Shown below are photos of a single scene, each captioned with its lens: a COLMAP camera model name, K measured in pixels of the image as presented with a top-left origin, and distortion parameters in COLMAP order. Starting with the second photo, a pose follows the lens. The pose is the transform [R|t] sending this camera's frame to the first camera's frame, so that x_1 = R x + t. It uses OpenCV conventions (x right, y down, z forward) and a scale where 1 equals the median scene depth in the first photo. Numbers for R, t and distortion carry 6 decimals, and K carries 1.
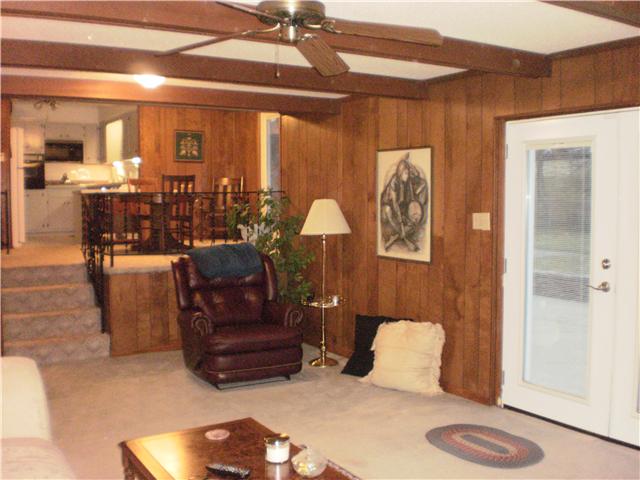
lens RADIAL K [[685.4, 0, 323.5], [0, 685.4, 235.6], [0, 0, 1]] dist [-0.048066, -0.197995]
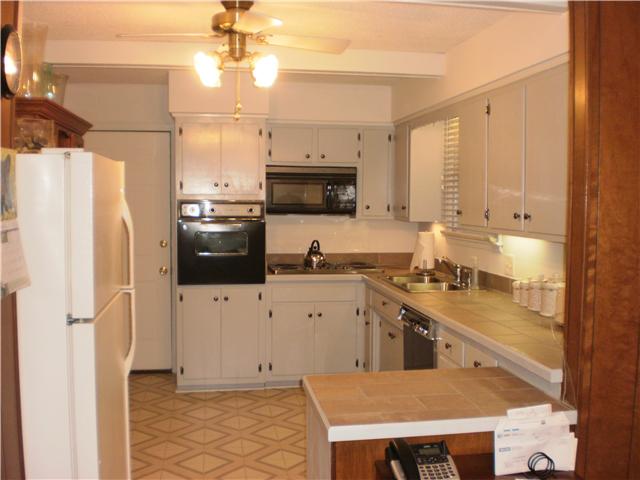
lens RADIAL K [[685.4, 0, 323.5], [0, 685.4, 235.6], [0, 0, 1]] dist [-0.048066, -0.197995]
pose [[0.910101, 0.029939, -0.413303, -0.198071], [-0.035704, 0.999343, -0.006229, -0.094881], [0.412845, 0.020426, 0.910572, 0.609429]]
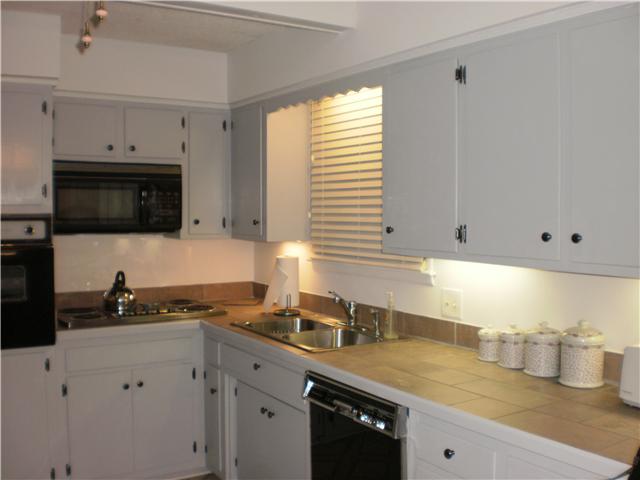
lens RADIAL K [[685.4, 0, 323.5], [0, 685.4, 235.6], [0, 0, 1]] dist [-0.048066, -0.197995]
pose [[0.999745, 0.003440, -0.022332, -0.292023], [-0.004066, 0.999597, -0.028077, -0.102316], [0.022226, 0.028161, 0.999356, 0.714326]]
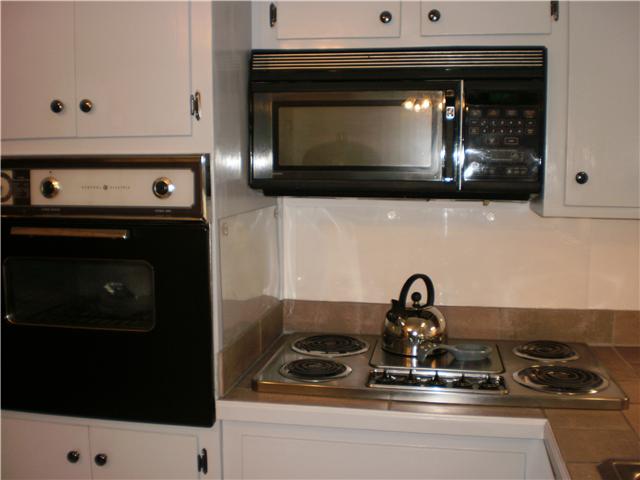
lens RADIAL K [[685.4, 0, 323.5], [0, 685.4, 235.6], [0, 0, 1]] dist [-0.048066, -0.197995]
pose [[0.727609, 0.074328, -0.681954, -0.302128], [-0.049466, 0.997210, 0.055910, -0.110877], [0.684207, -0.006947, 0.729255, 0.895420]]
